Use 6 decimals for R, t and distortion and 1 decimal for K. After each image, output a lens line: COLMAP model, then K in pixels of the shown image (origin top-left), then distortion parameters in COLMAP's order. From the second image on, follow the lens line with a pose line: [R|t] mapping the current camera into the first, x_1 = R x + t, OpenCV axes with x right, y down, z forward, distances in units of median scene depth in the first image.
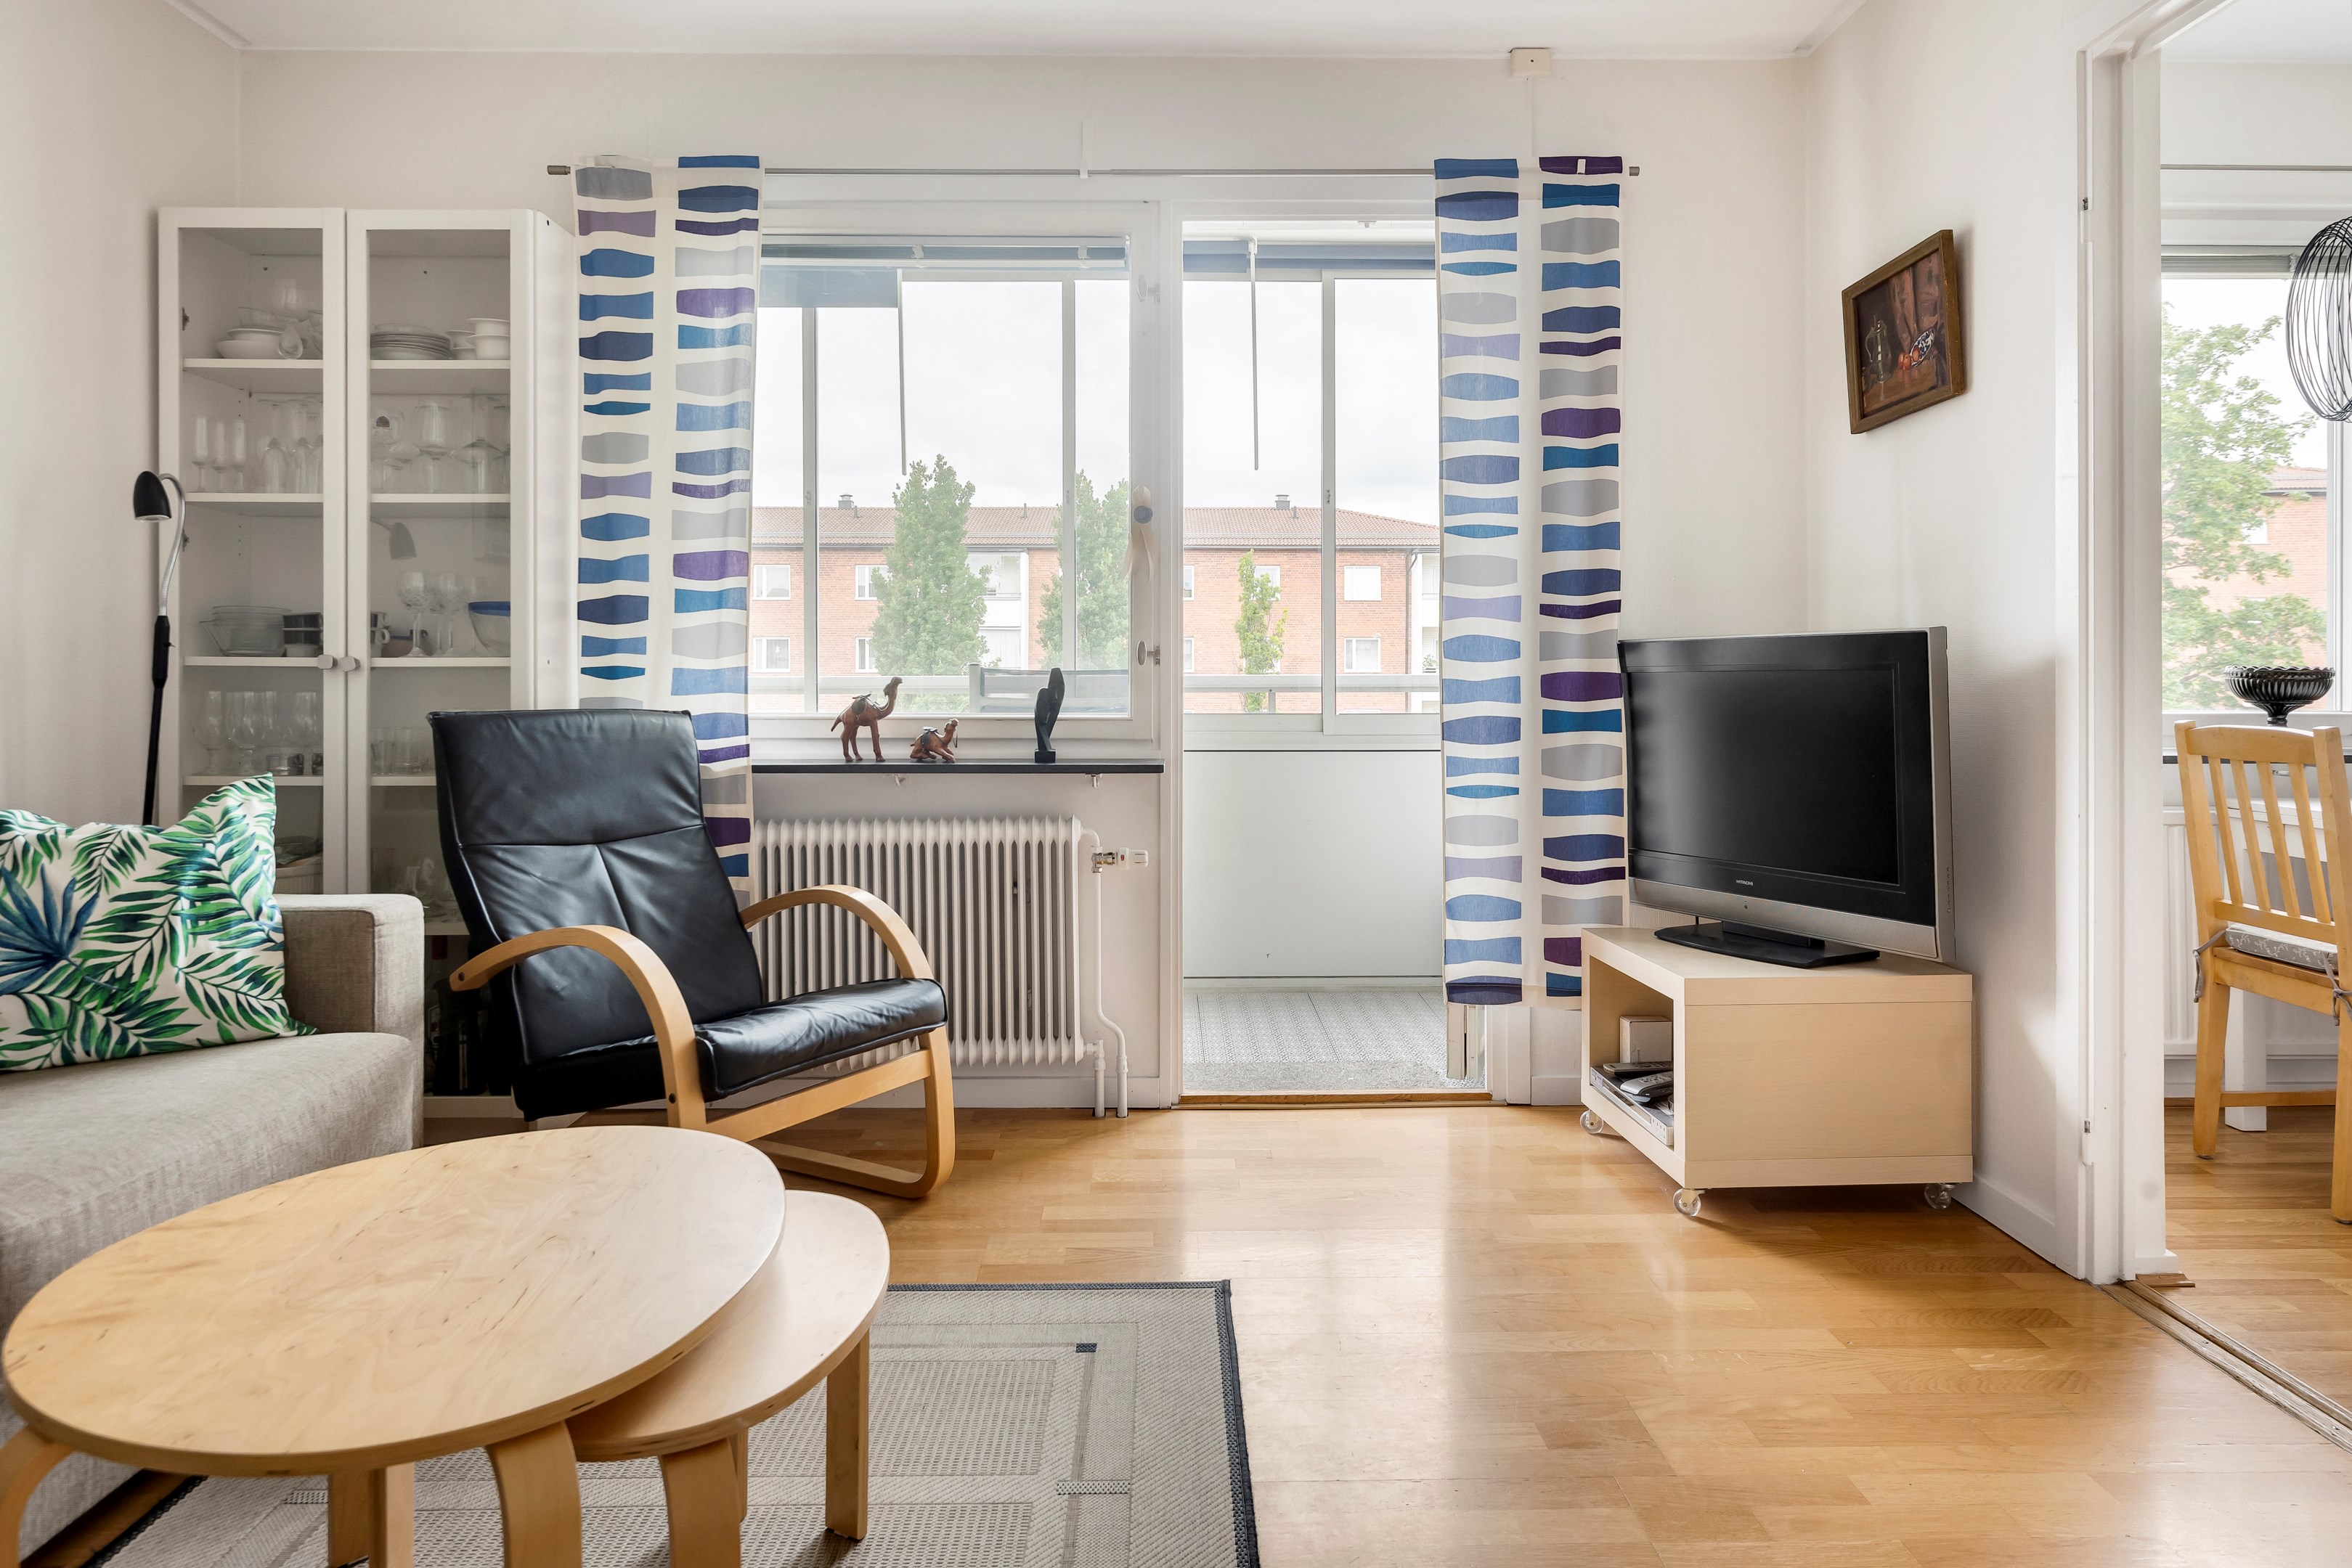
lens RADIAL K [[1396.3, 0, 1187.2], [0, 1396.3, 682.0], [0, 0, 1]] dist [-0.004676, -0.002451]
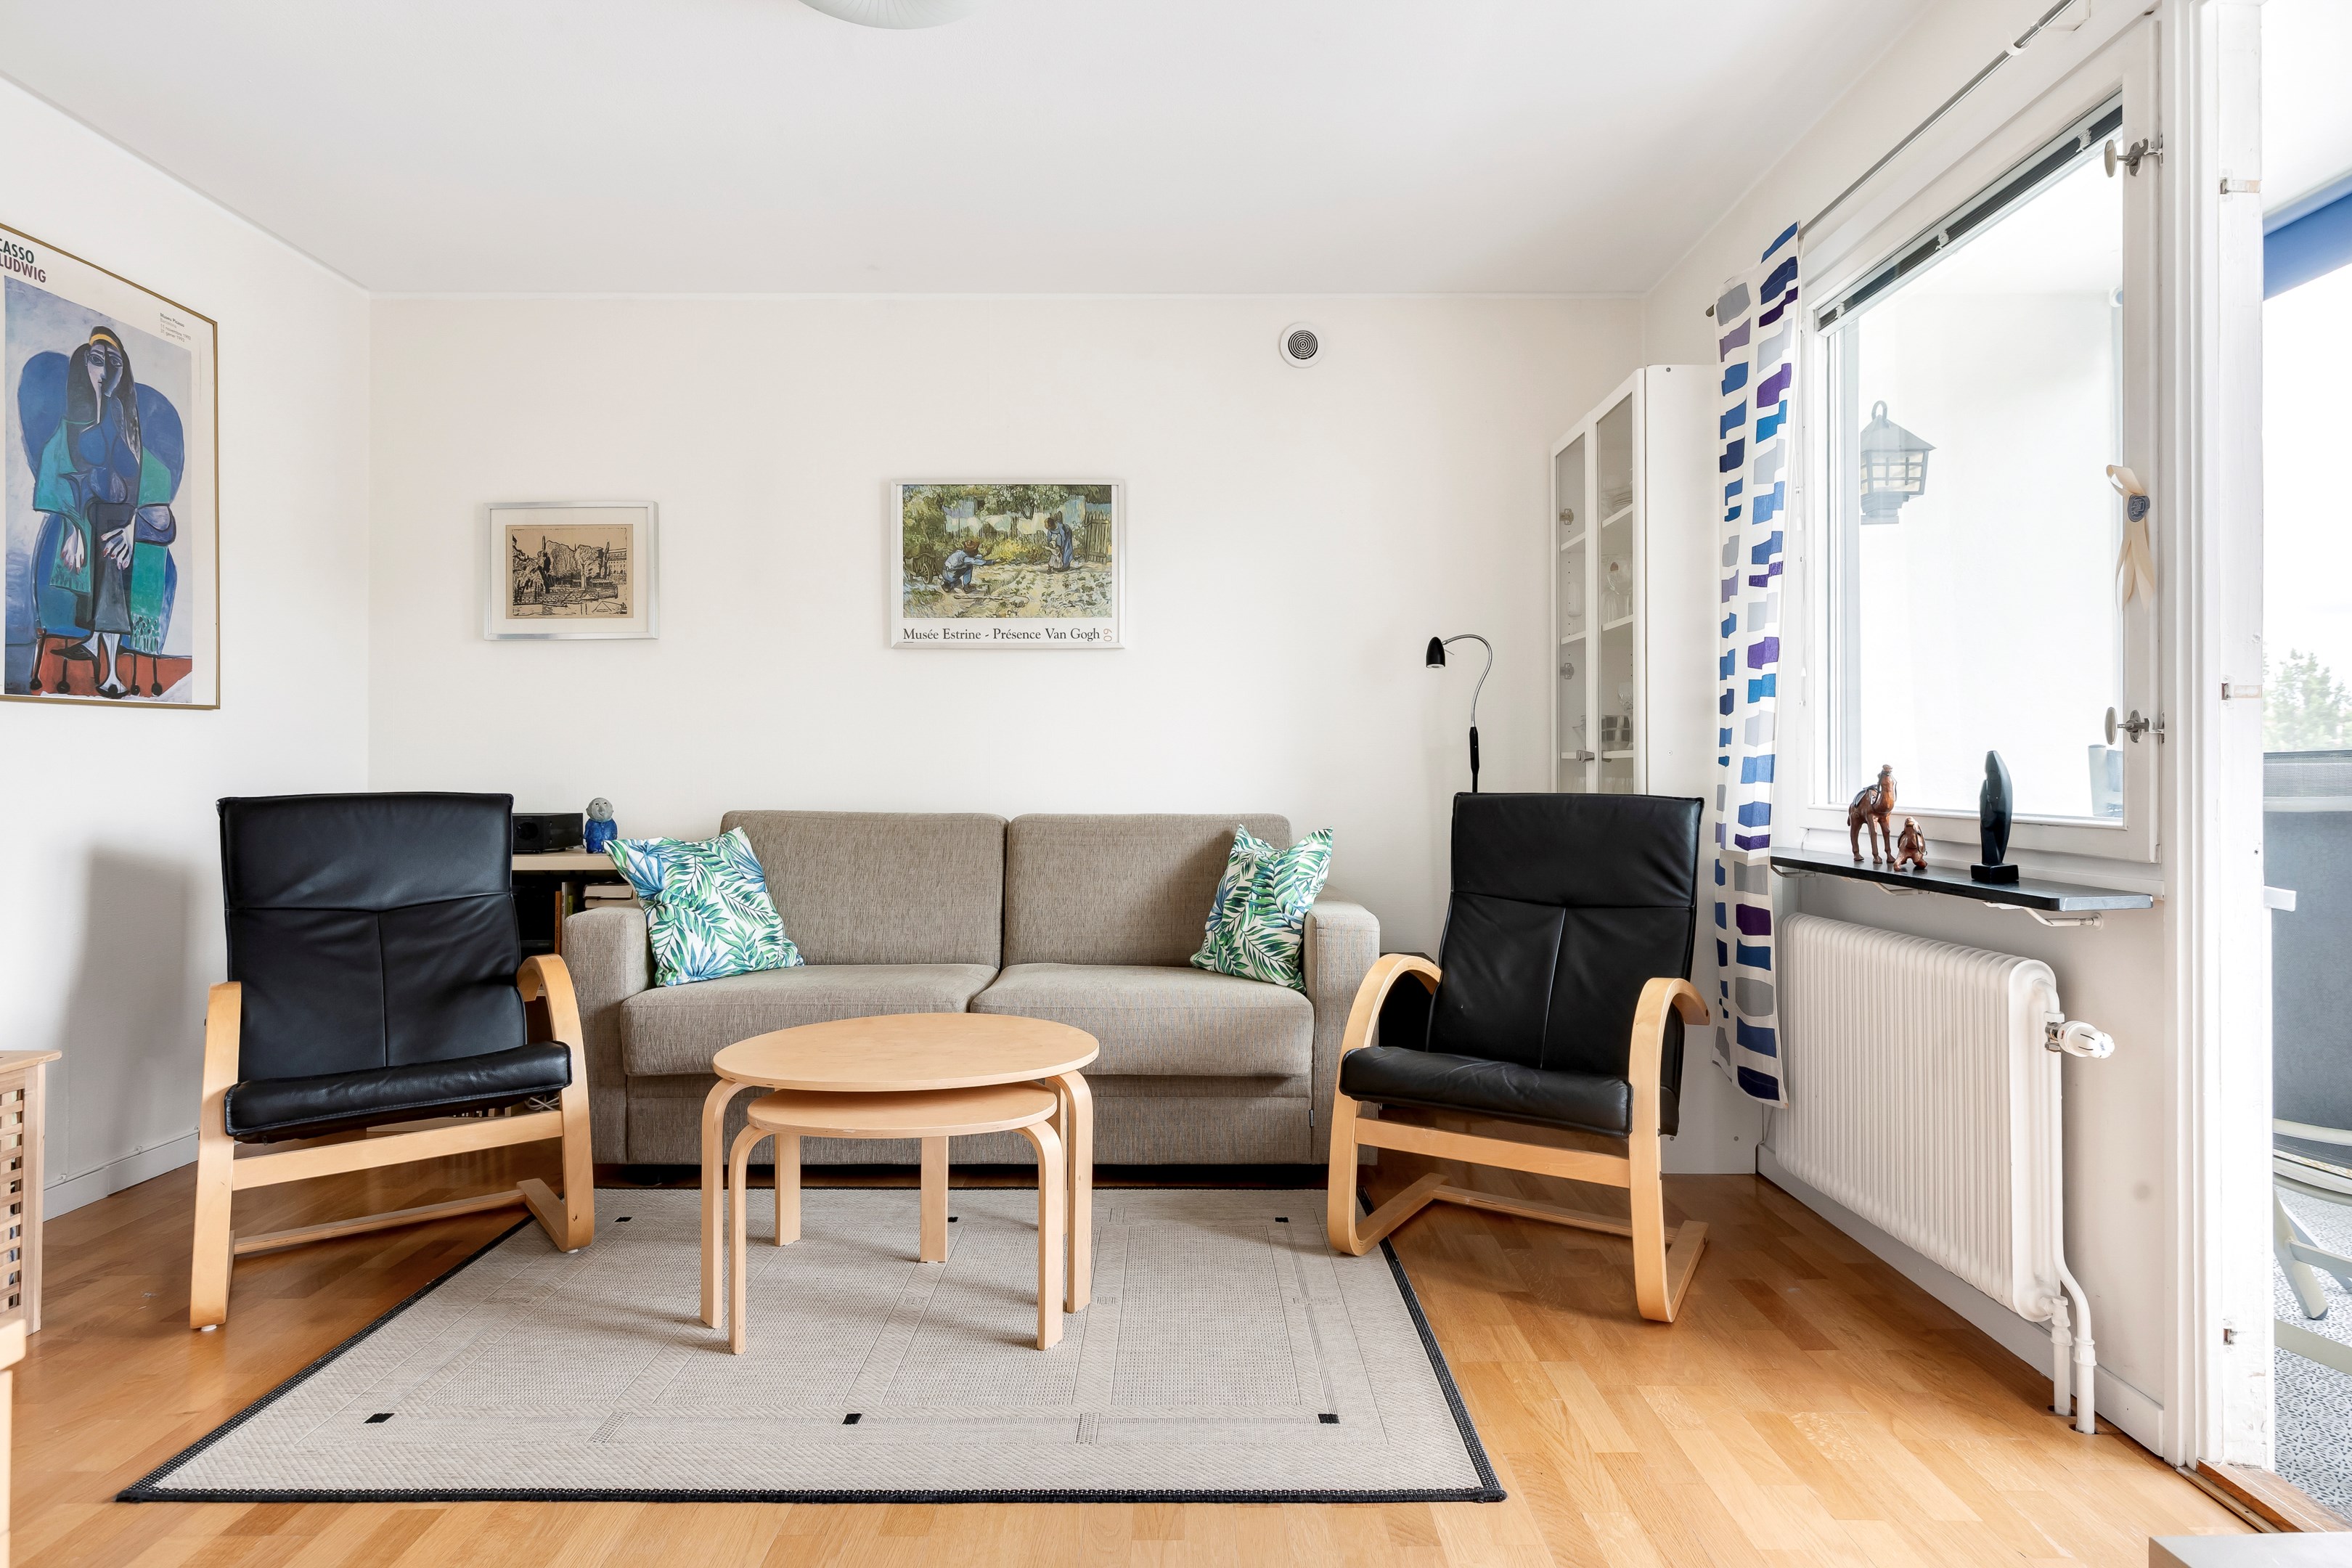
lens RADIAL K [[1302.1, 0, 1181.5], [0, 1302.1, 746.0], [0, 0, 1]] dist [-0.001755, -0.000796]
pose [[-0.012145, -0.018763, -0.999750, 0.630714], [-0.002610, 0.999821, -0.018733, 0.001260], [0.999923, 0.002382, -0.012192, 0.636579]]
